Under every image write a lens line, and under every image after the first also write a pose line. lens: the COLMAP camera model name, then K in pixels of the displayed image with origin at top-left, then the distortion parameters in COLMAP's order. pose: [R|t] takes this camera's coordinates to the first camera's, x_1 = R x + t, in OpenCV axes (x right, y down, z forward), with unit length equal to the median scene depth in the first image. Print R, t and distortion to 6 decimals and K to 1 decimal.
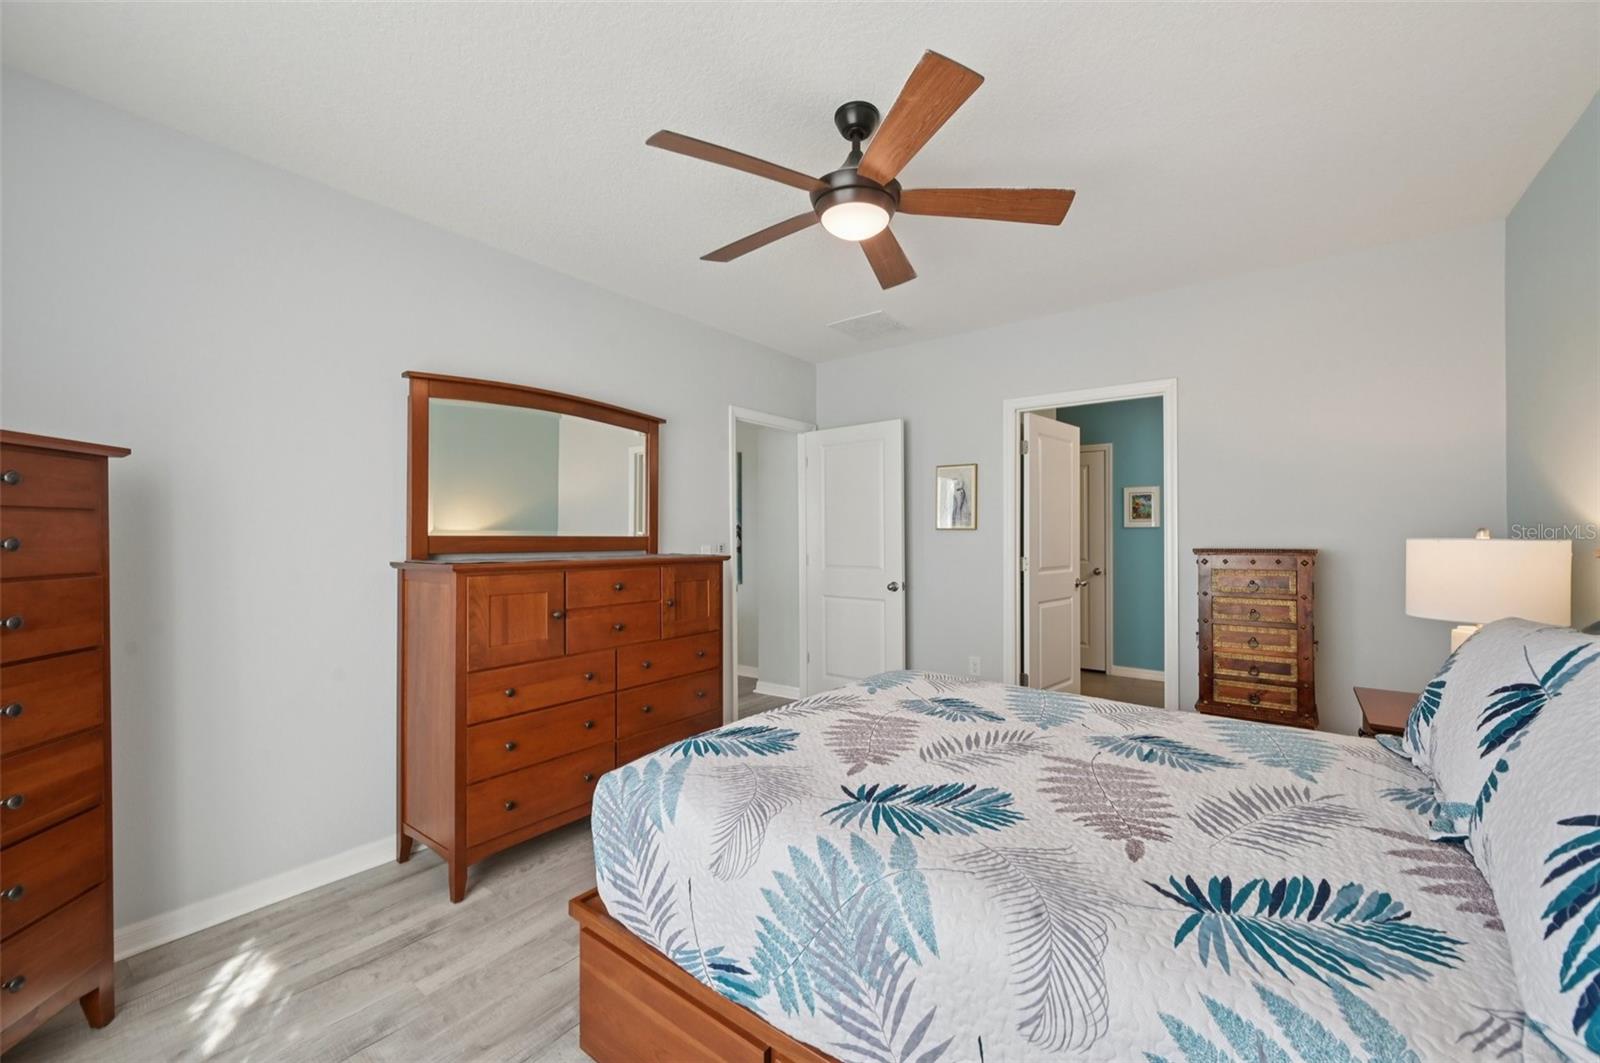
lens RADIAL K [[628.1, 0, 802.4], [0, 628.1, 535.0], [0, 0, 1]] dist [0.000668, 0.000157]
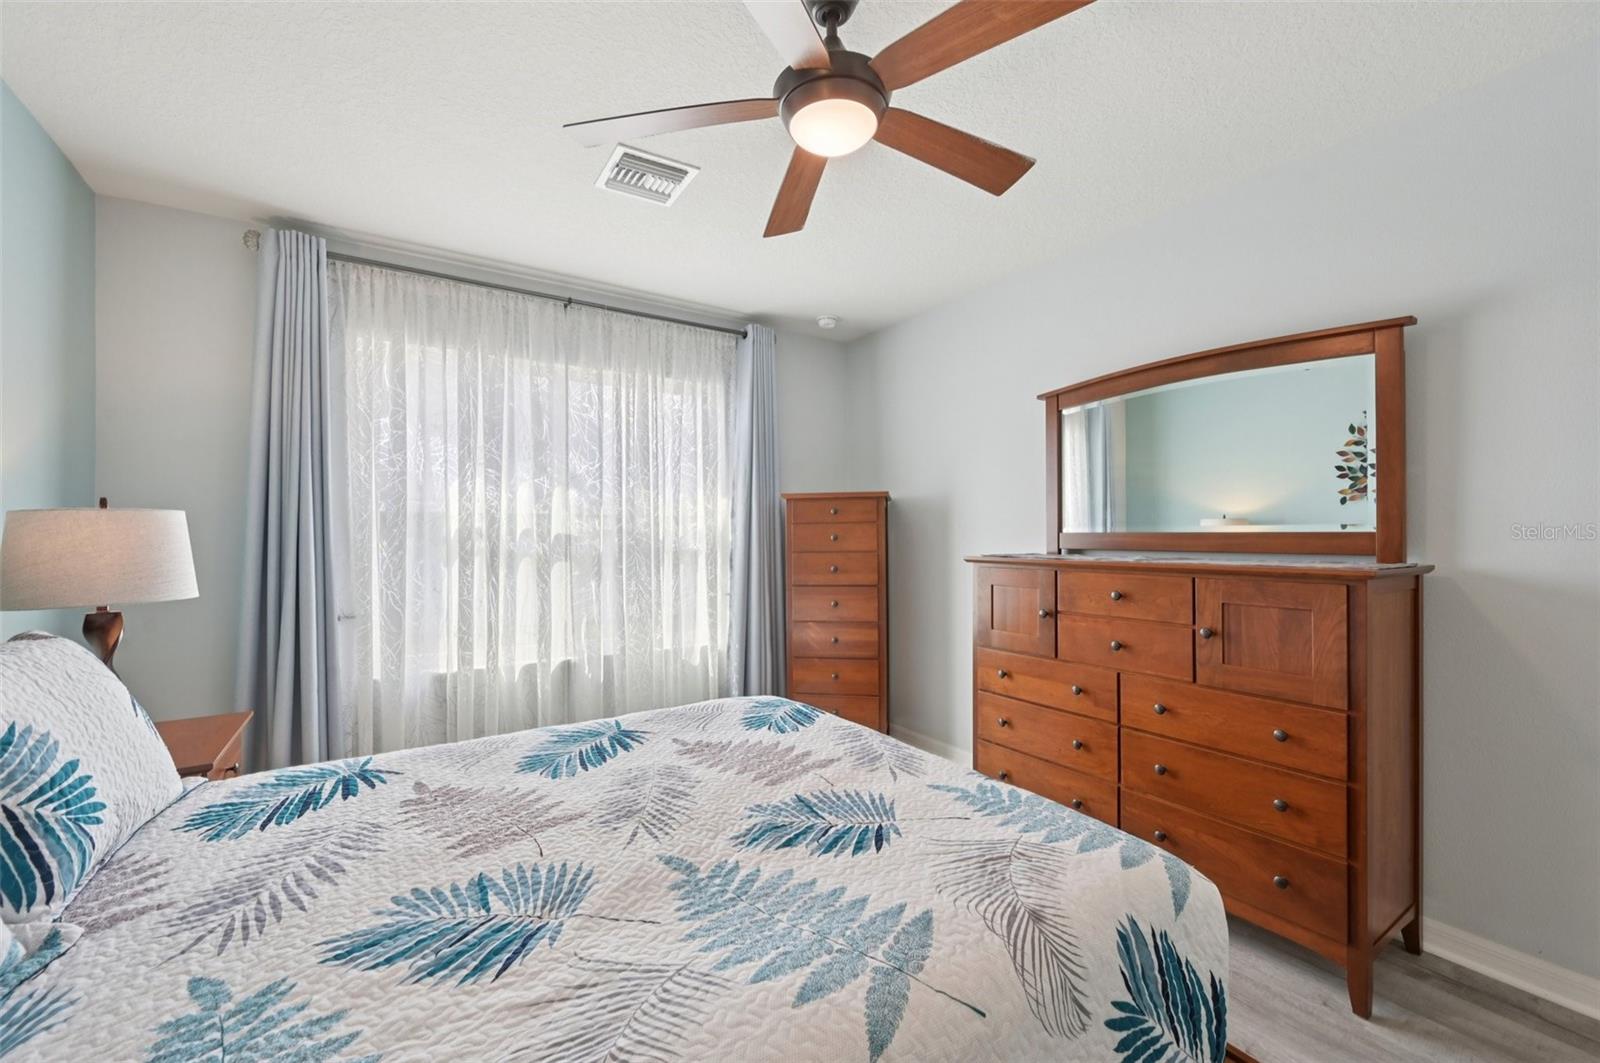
lens RADIAL K [[639.2, 0, 805.4], [0, 639.2, 532.8], [0, 0, 1]] dist [-0.000557, 0.000092]
pose [[-0.329864, 0.001036, -0.944028, 0.908704], [0.007655, 0.999969, -0.001577, -0.000045], [0.943997, -0.007746, -0.329862, 1.320833]]
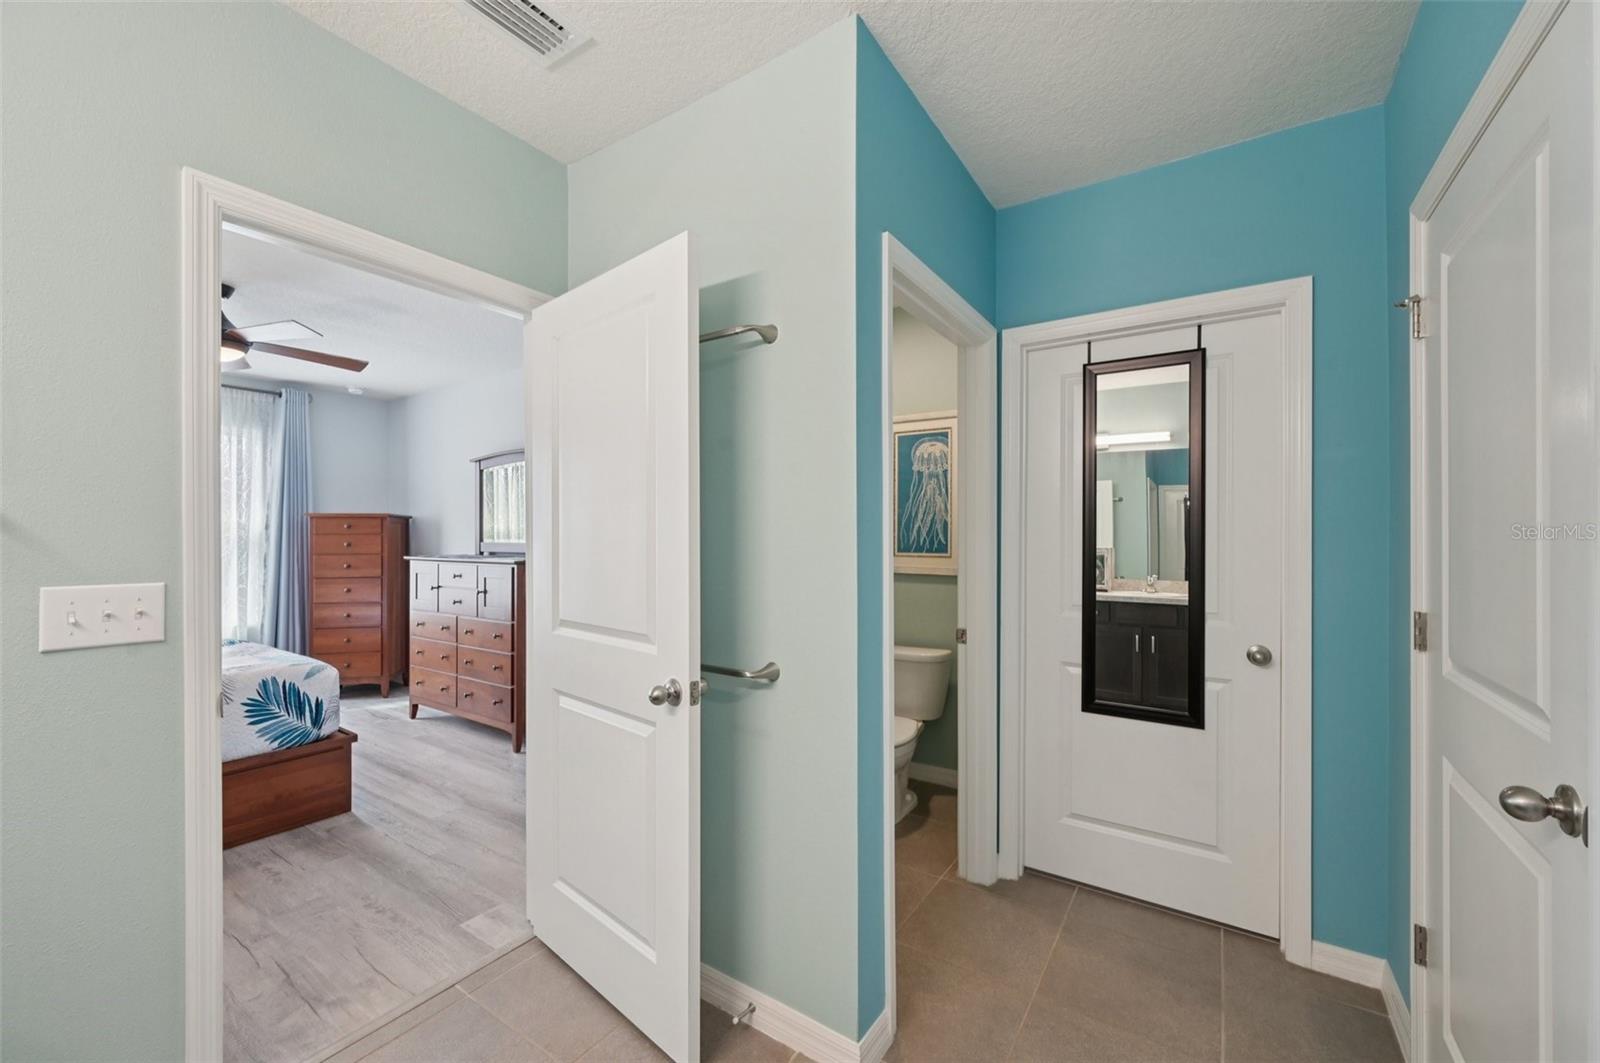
lens RADIAL K [[628.1, 0, 802.4], [0, 628.1, 535.0], [0, 0, 1]] dist [0.000668, 0.000157]
pose [[0.065293, -0.001070, -0.997866, 1.940895], [0.001350, 0.999999, -0.000984, -0.024326], [0.997865, -0.001283, 0.065295, 2.589500]]
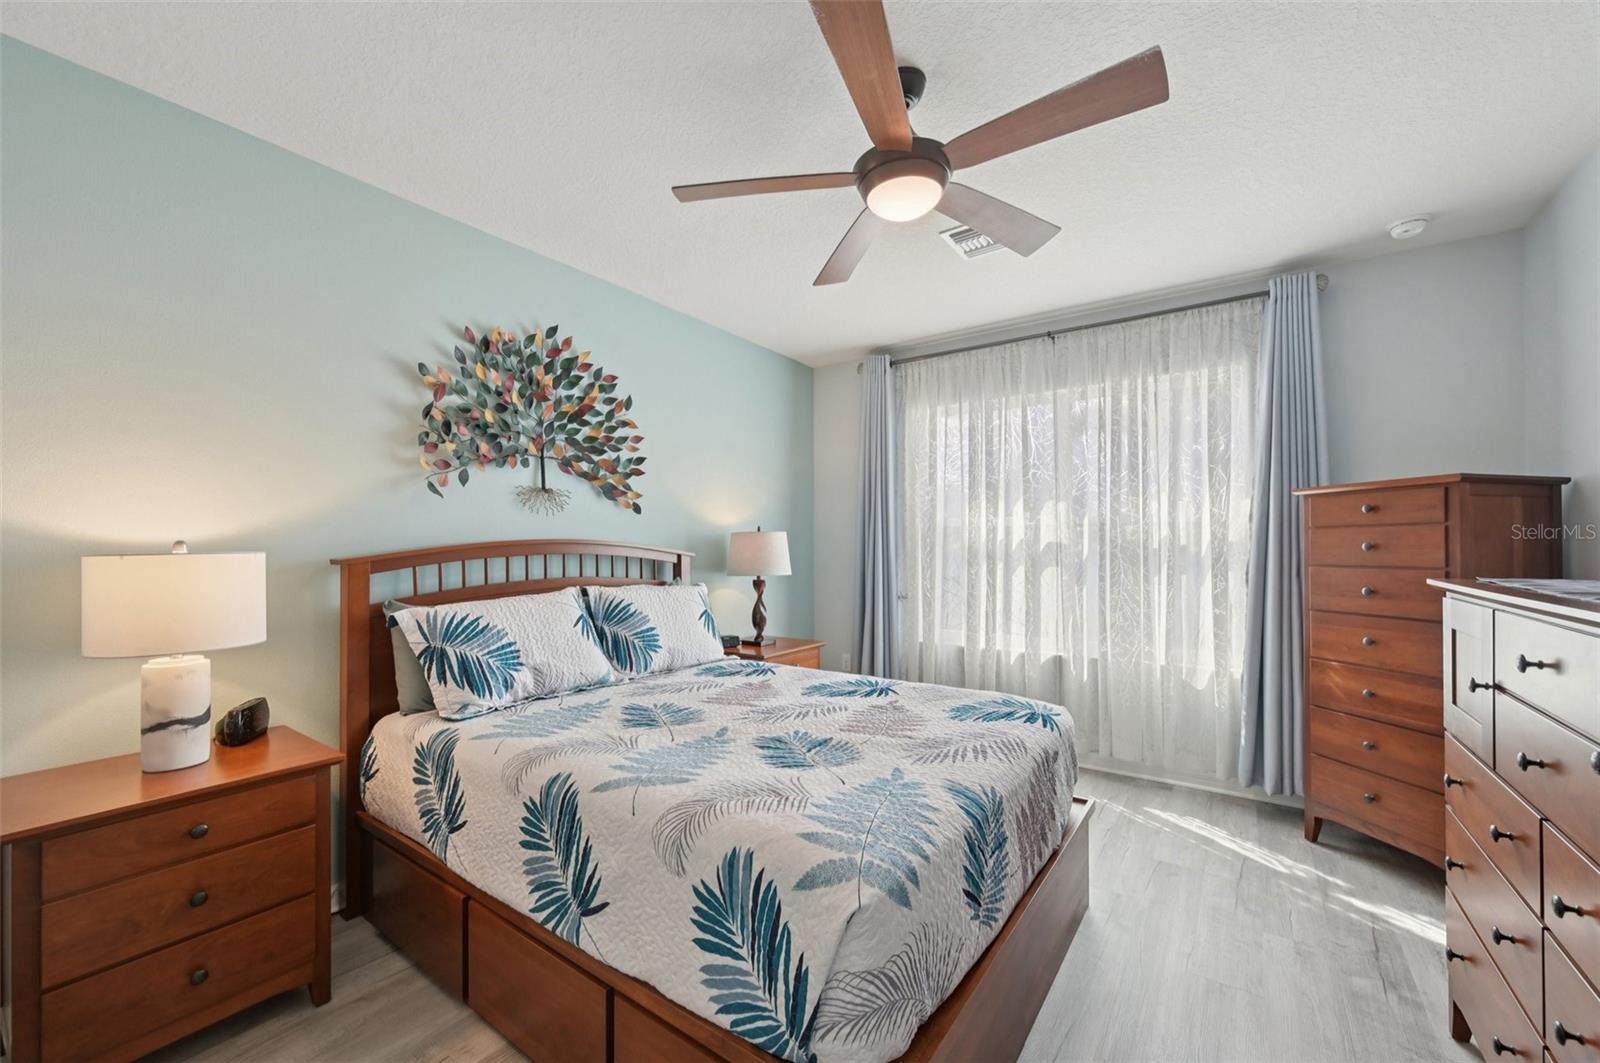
lens RADIAL K [[634.2, 0, 807.4], [0, 634.2, 541.9], [0, 0, 1]] dist [-0.000410, -0.000149]
pose [[-0.998962, 0.007169, -0.044992, 0.289041], [0.007504, 0.999945, -0.007277, 0.003397], [0.044938, -0.007607, -0.998961, 2.060677]]
